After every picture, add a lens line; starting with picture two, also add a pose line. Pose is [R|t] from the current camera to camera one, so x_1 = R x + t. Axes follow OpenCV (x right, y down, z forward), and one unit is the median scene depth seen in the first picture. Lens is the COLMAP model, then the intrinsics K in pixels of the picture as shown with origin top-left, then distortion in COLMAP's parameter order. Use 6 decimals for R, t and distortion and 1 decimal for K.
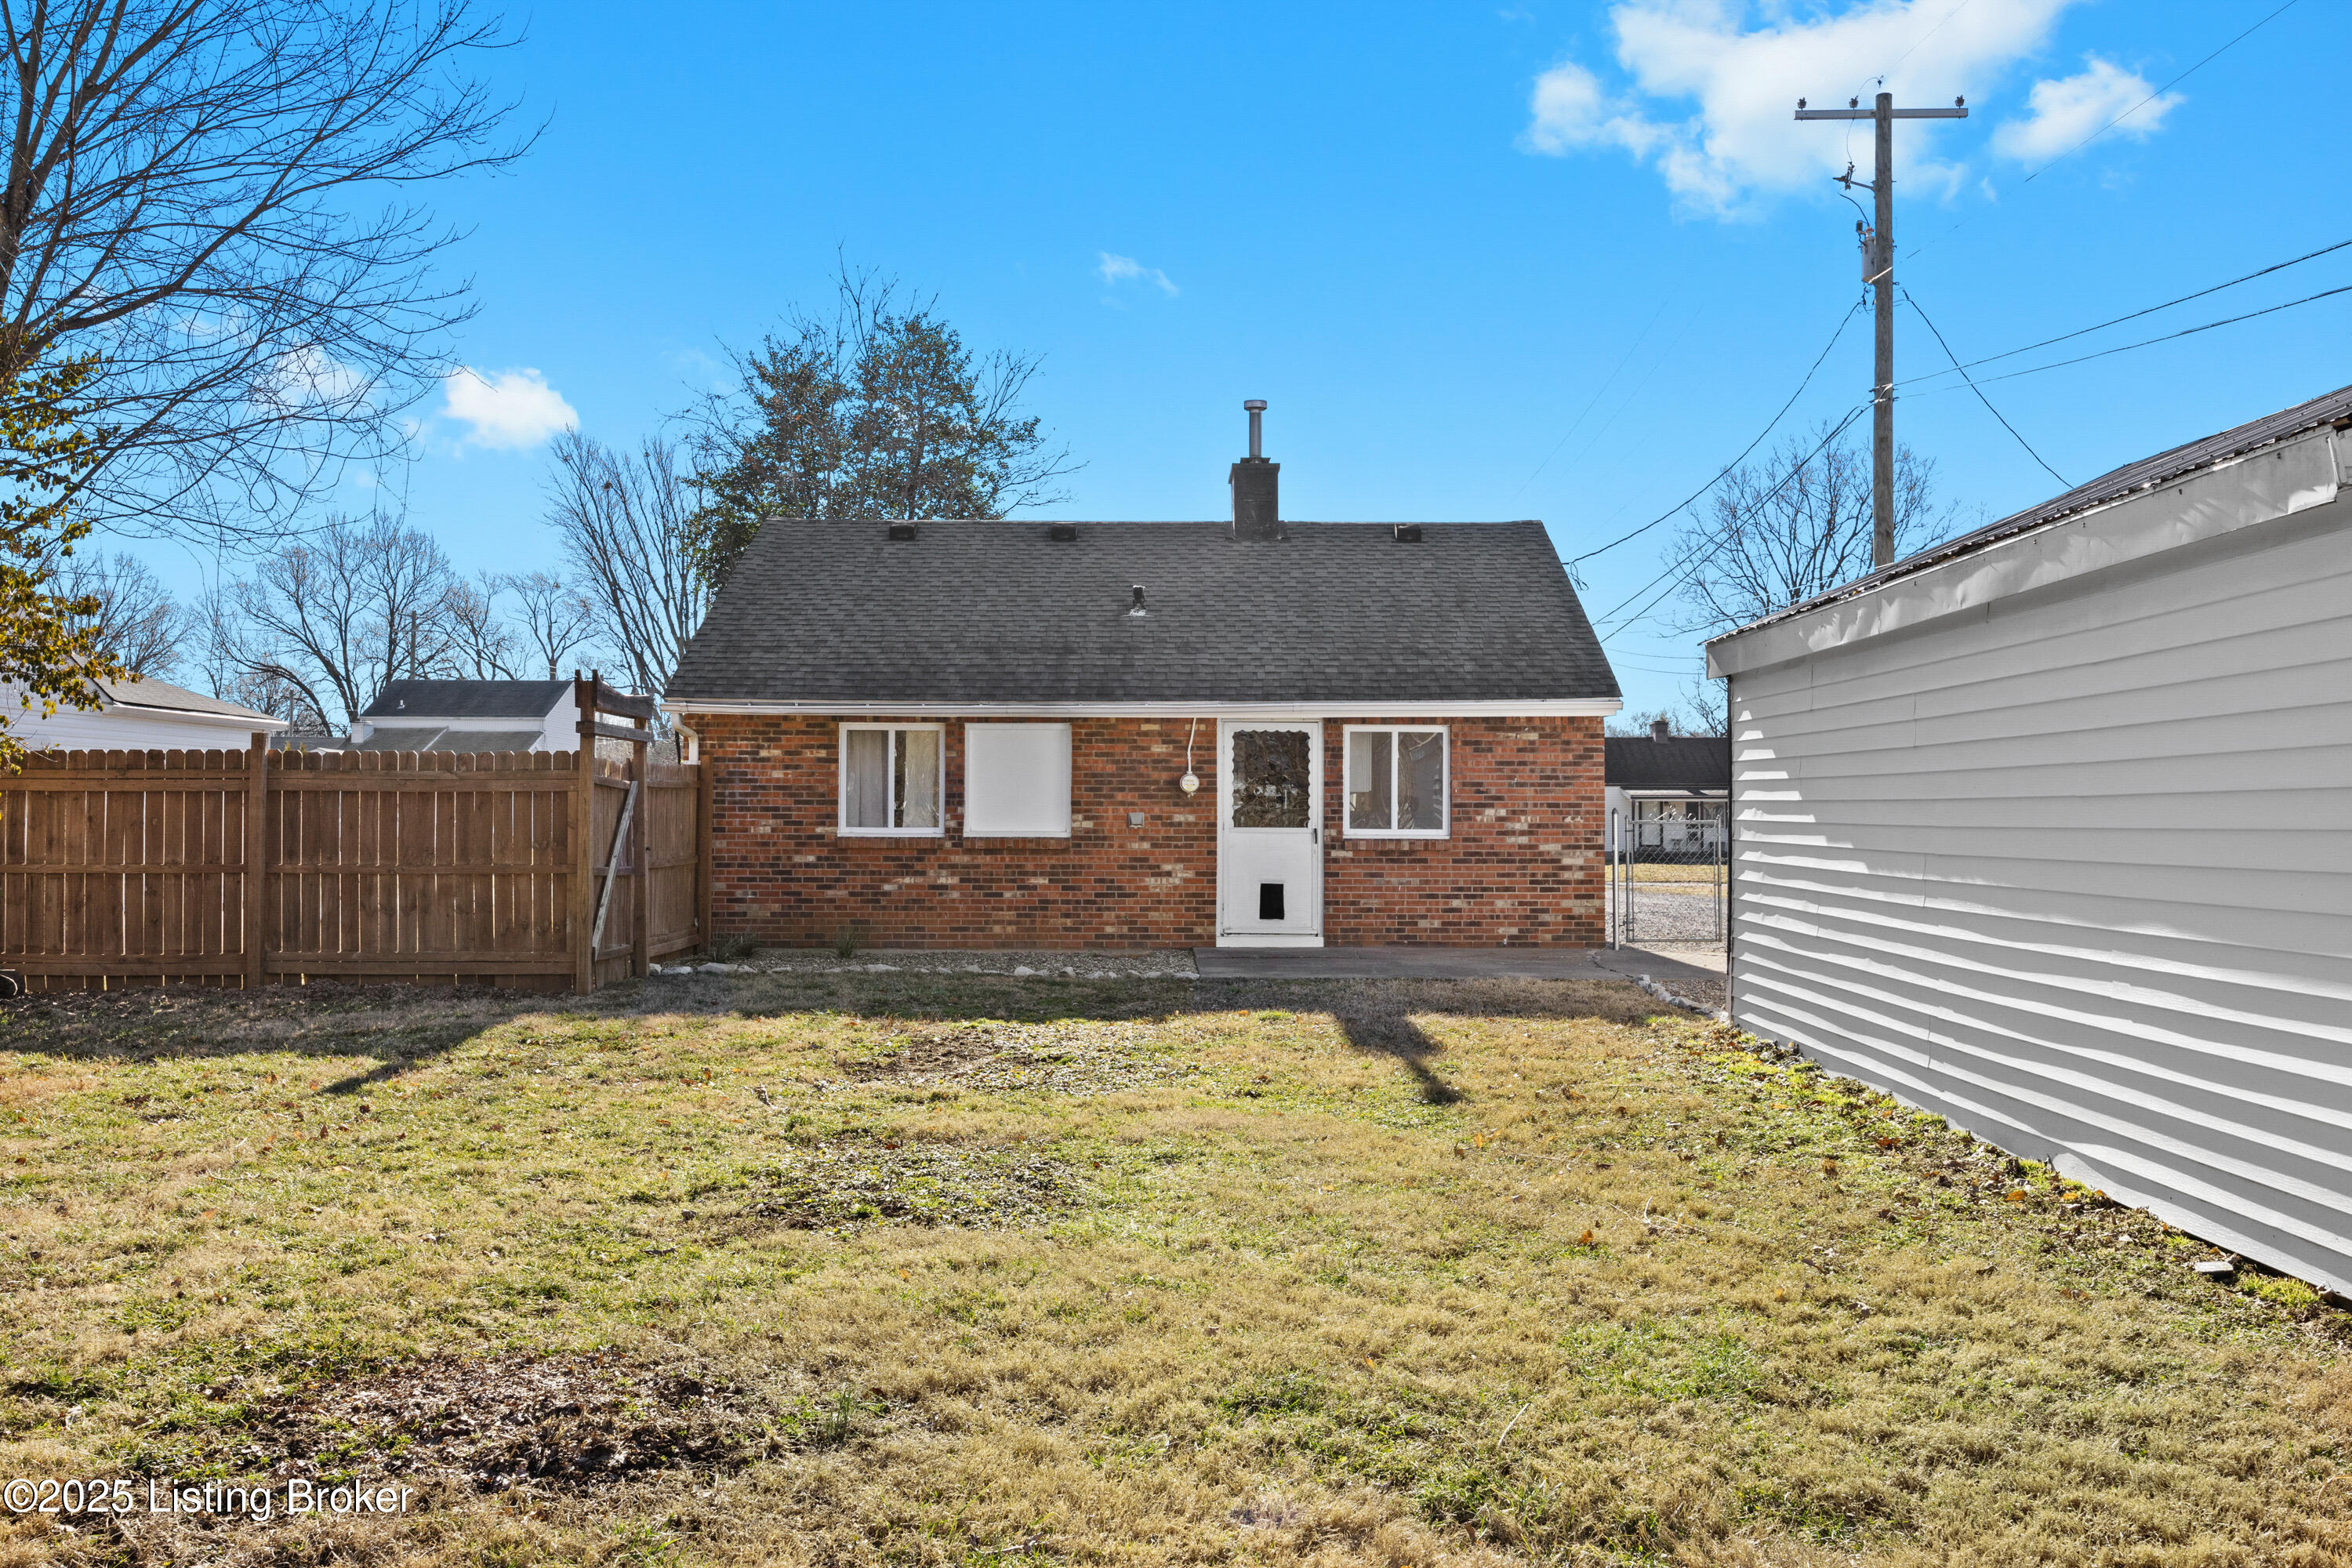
lens RADIAL K [[2086.7, 0, 1187.1], [0, 2086.7, 776.9], [0, 0, 1]] dist [0.004403, 0.002447]
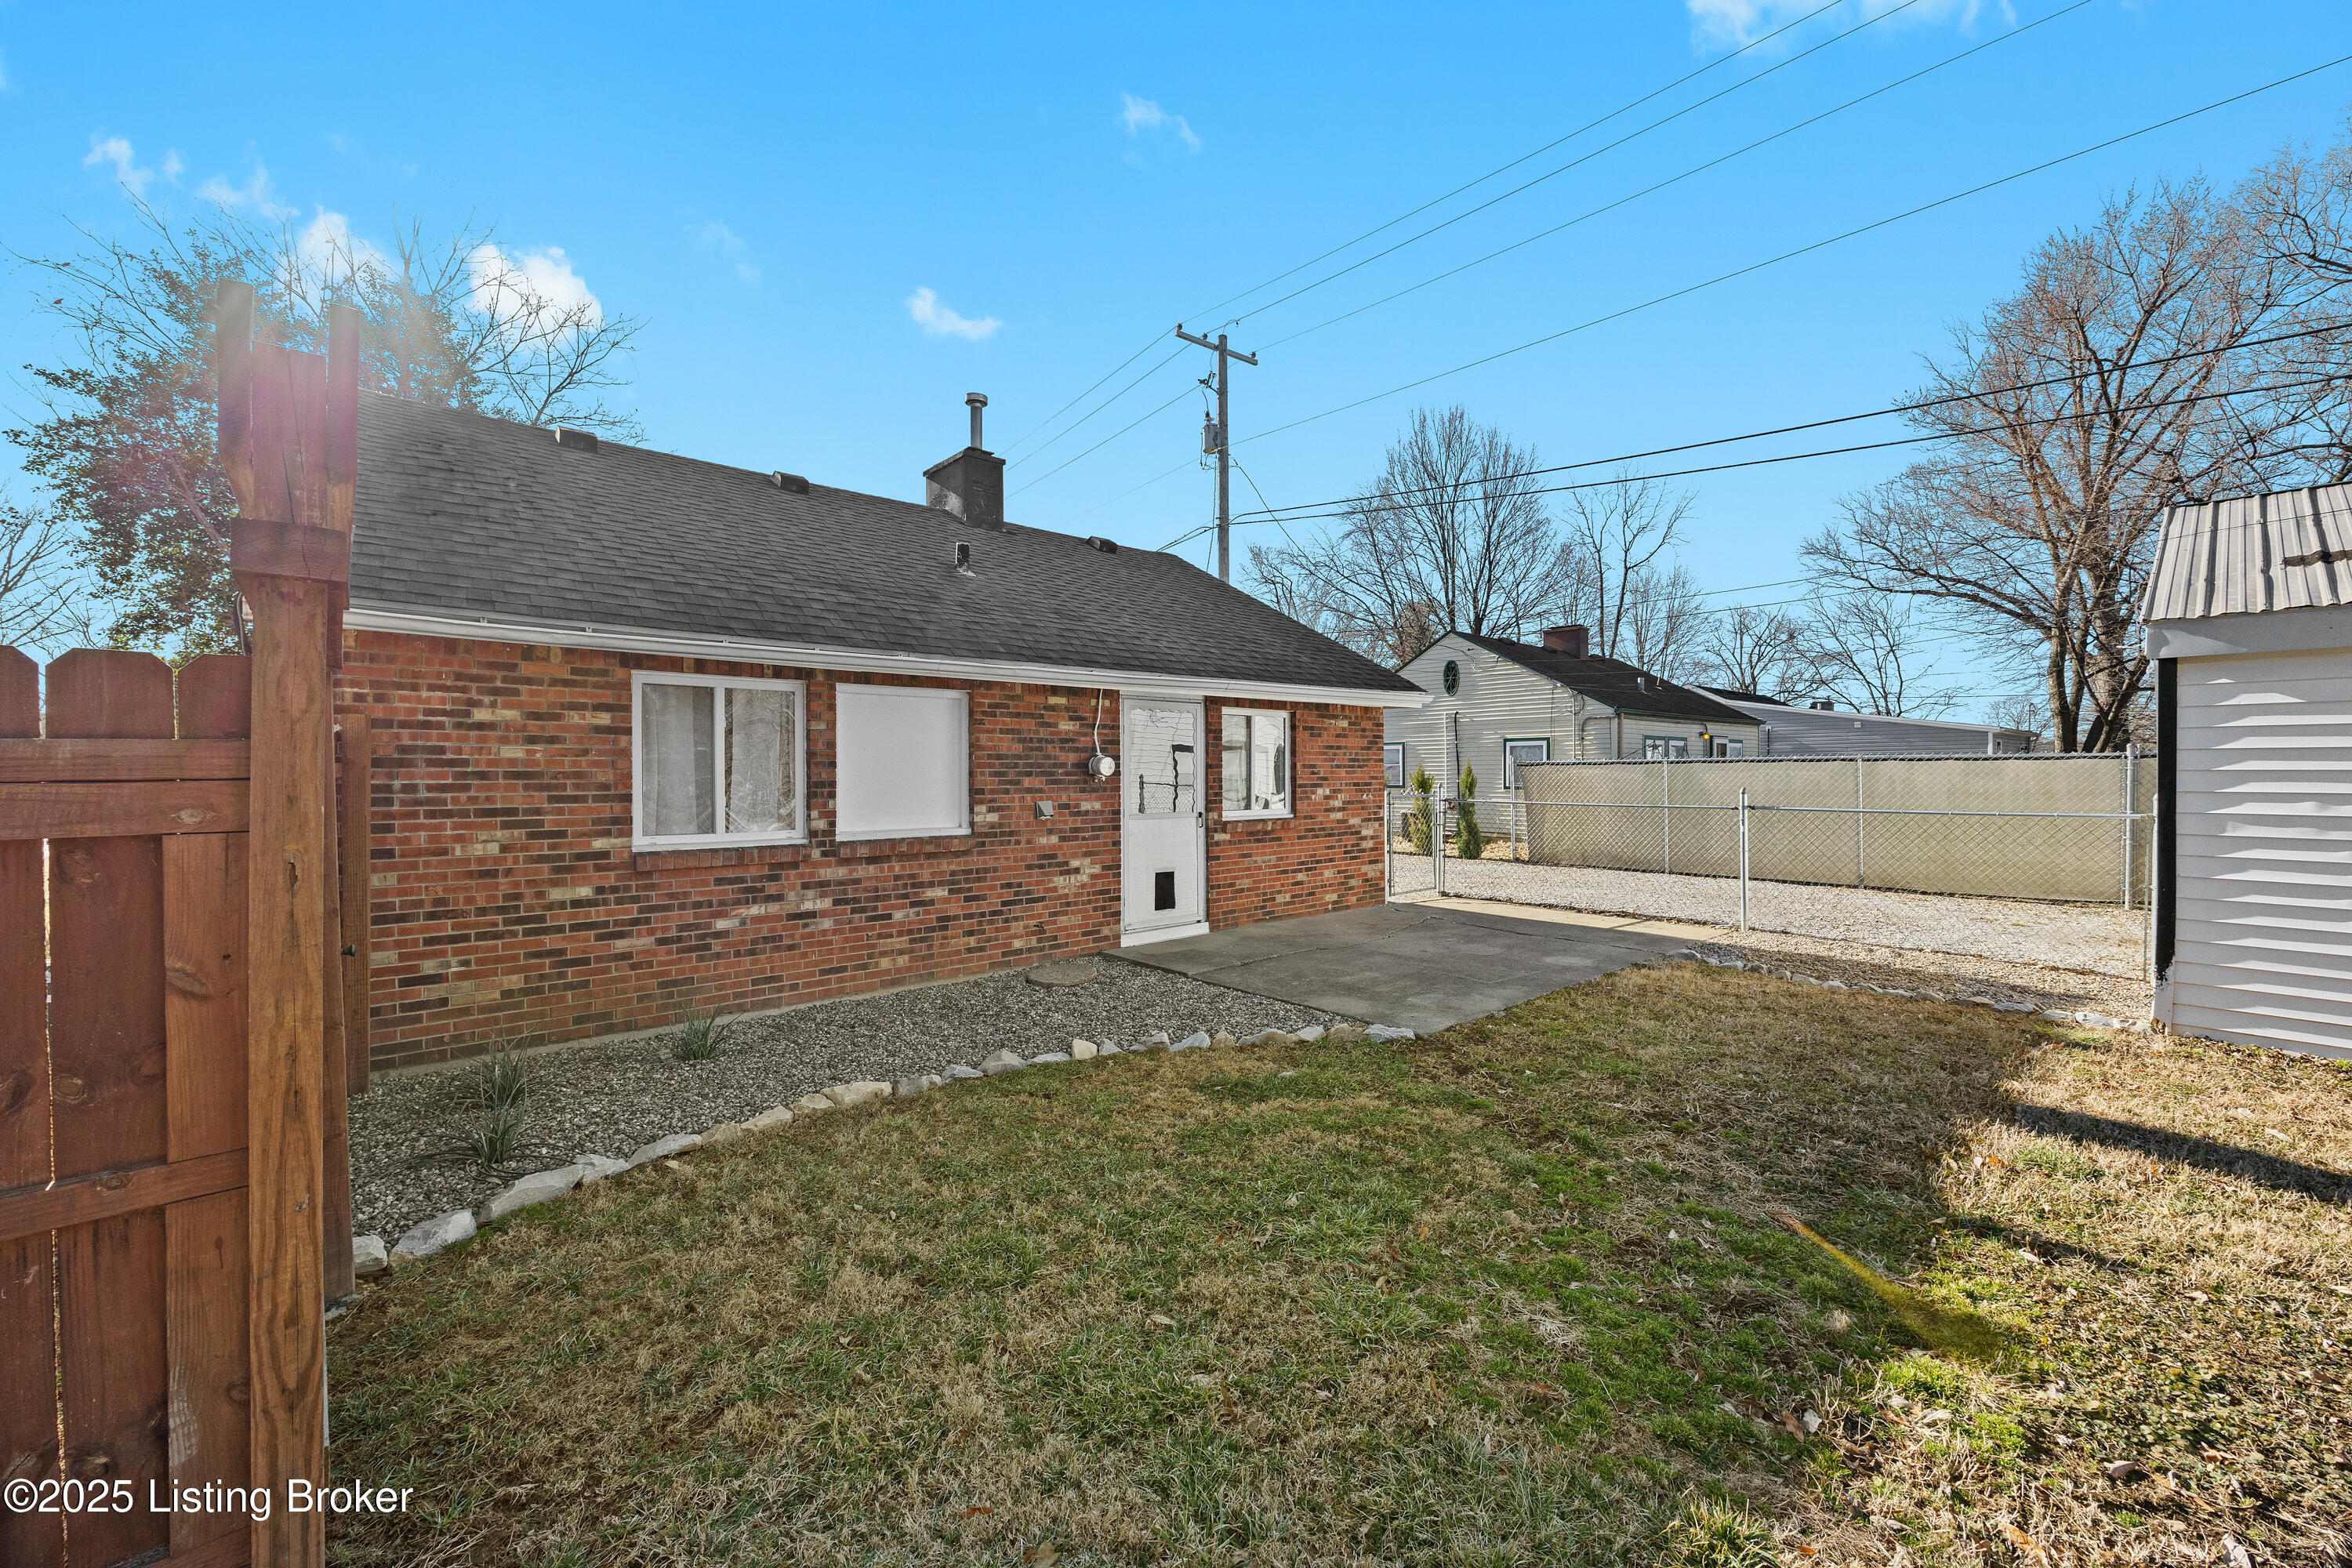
lens RADIAL K [[899.8, 0, 1177.0], [0, 899.8, 784.0], [0, 0, 1]] dist [-0.001905, 0.000286]
pose [[0.753971, -0.016142, 0.656709, -0.221498], [-0.004995, 0.999528, 0.030303, -0.000900], [-0.656888, -0.026128, 0.753535, 0.691939]]
